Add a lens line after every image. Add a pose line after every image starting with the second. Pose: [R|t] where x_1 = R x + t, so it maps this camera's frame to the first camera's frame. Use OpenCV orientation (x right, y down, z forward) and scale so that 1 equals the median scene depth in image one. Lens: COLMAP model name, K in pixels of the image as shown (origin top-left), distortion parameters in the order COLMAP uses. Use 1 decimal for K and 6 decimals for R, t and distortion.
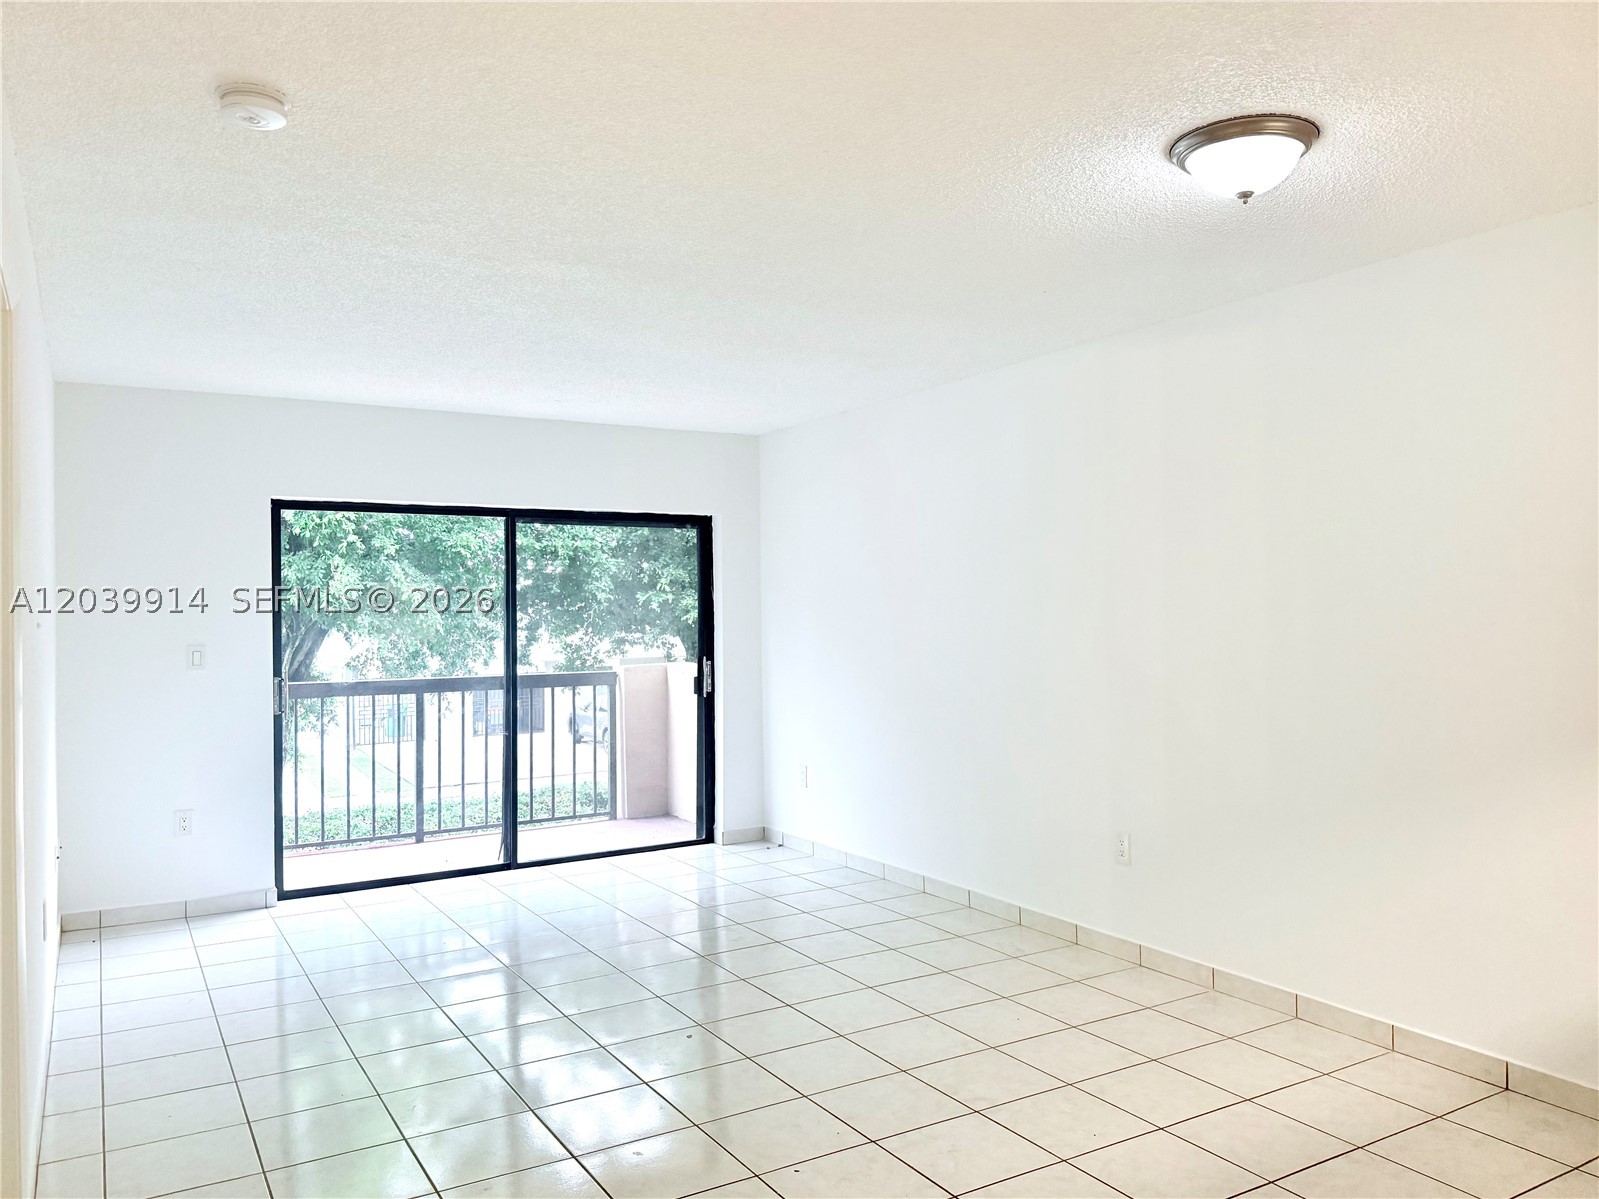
lens RADIAL K [[1130.7, 0, 797.0], [0, 1130.7, 605.3], [0, 0, 1]] dist [0.021867, -0.000794]
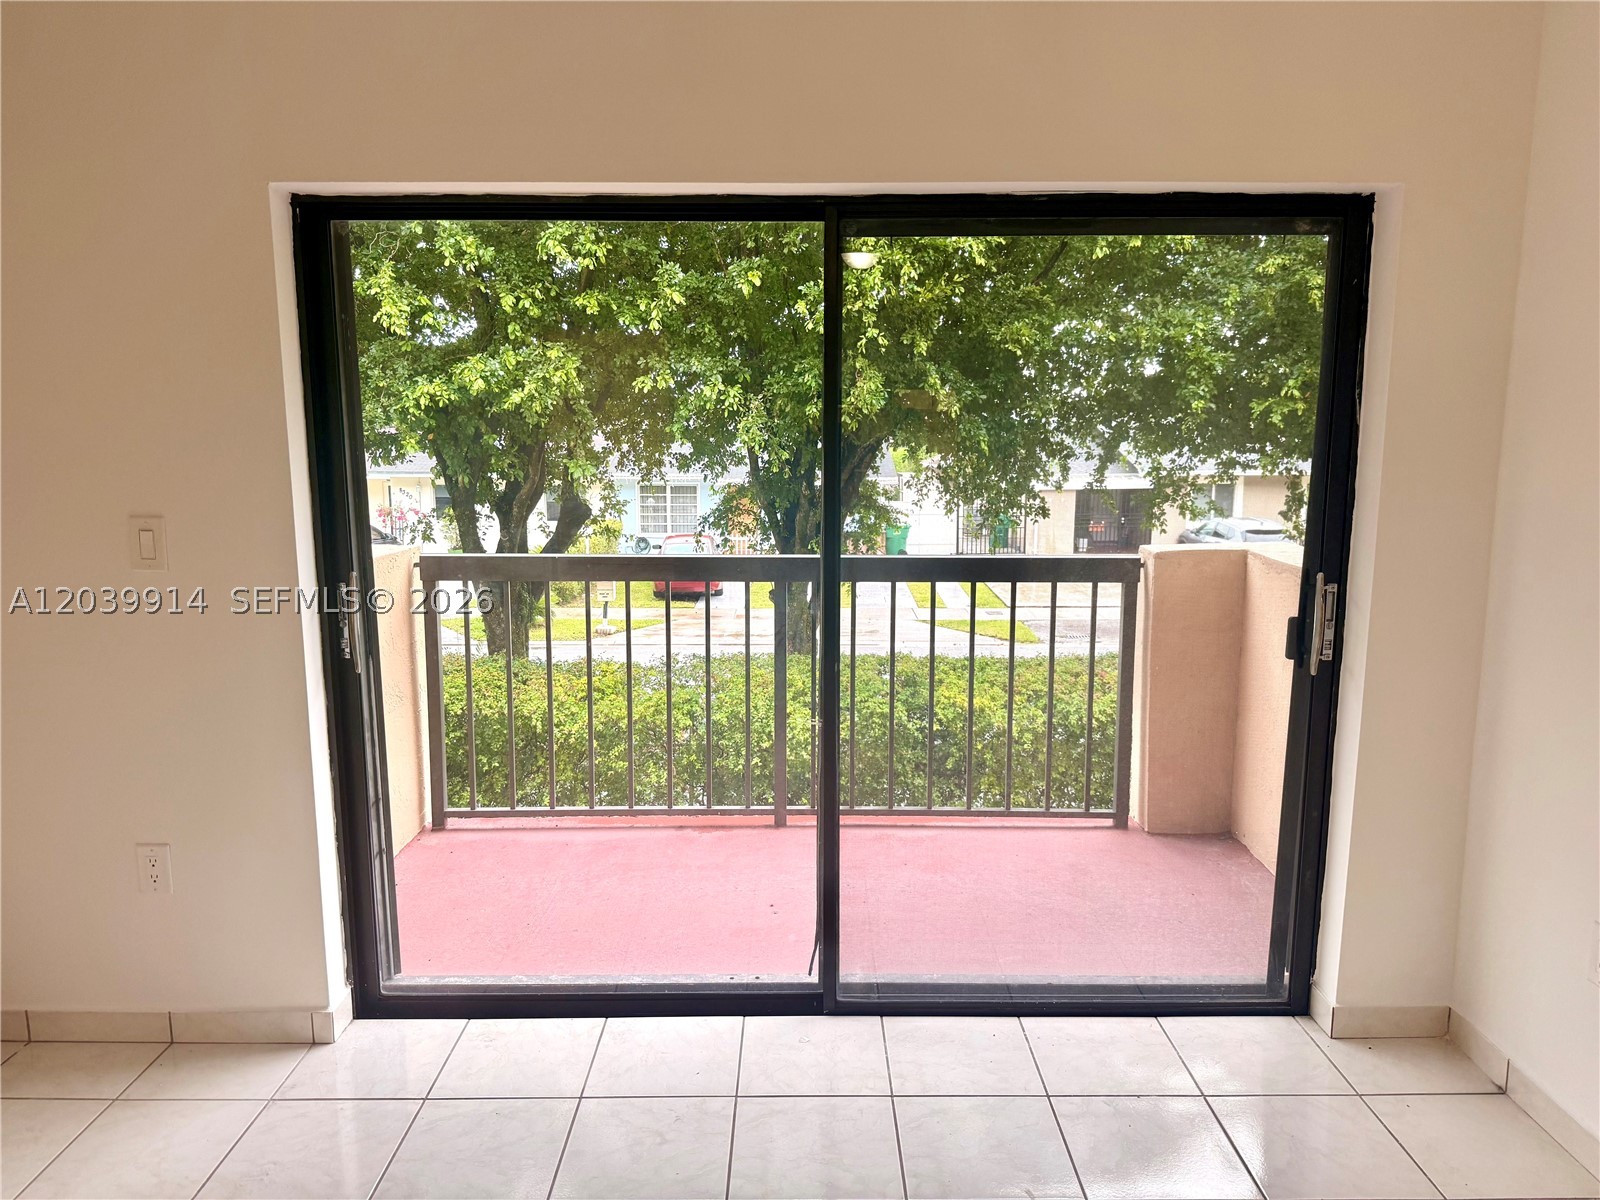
lens RADIAL K [[1131.4, 0, 797.5], [0, 1131.4, 605.8], [0, 0, 1]] dist [0.021867, -0.000794]
pose [[0.860772, 0.089700, -0.501025, -0.015296], [-0.004287, 0.985591, 0.169089, -0.003371], [0.508973, -0.143399, 0.848754, 0.222725]]
